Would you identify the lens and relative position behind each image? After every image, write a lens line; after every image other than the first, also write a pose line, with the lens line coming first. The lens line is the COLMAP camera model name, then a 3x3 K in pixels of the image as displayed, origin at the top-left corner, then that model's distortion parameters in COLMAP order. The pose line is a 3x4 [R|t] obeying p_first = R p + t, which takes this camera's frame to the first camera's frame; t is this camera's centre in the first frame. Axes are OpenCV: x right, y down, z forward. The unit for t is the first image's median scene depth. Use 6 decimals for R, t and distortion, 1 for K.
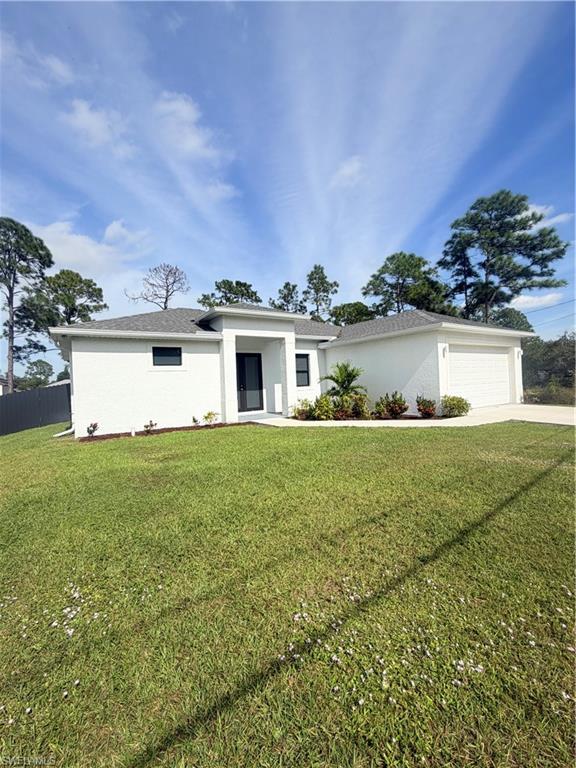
lens RADIAL K [[333.7, 0, 288.0], [0, 333.7, 384.0], [0, 0, 1]] dist [-0.052792, -0.000014]
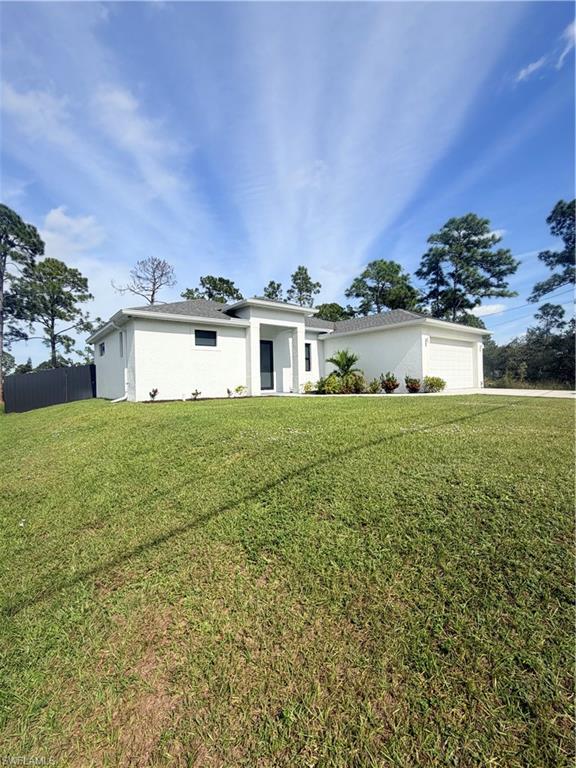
lens RADIAL K [[340.2, 0, 288.0], [0, 340.2, 384.0], [0, 0, 1]] dist [-0.059797, 0.000028]
pose [[0.994308, 0.018797, 0.104871, -0.093956], [-0.018396, 0.999819, -0.004790, 0.039556], [-0.104942, 0.002833, 0.994474, -0.117147]]
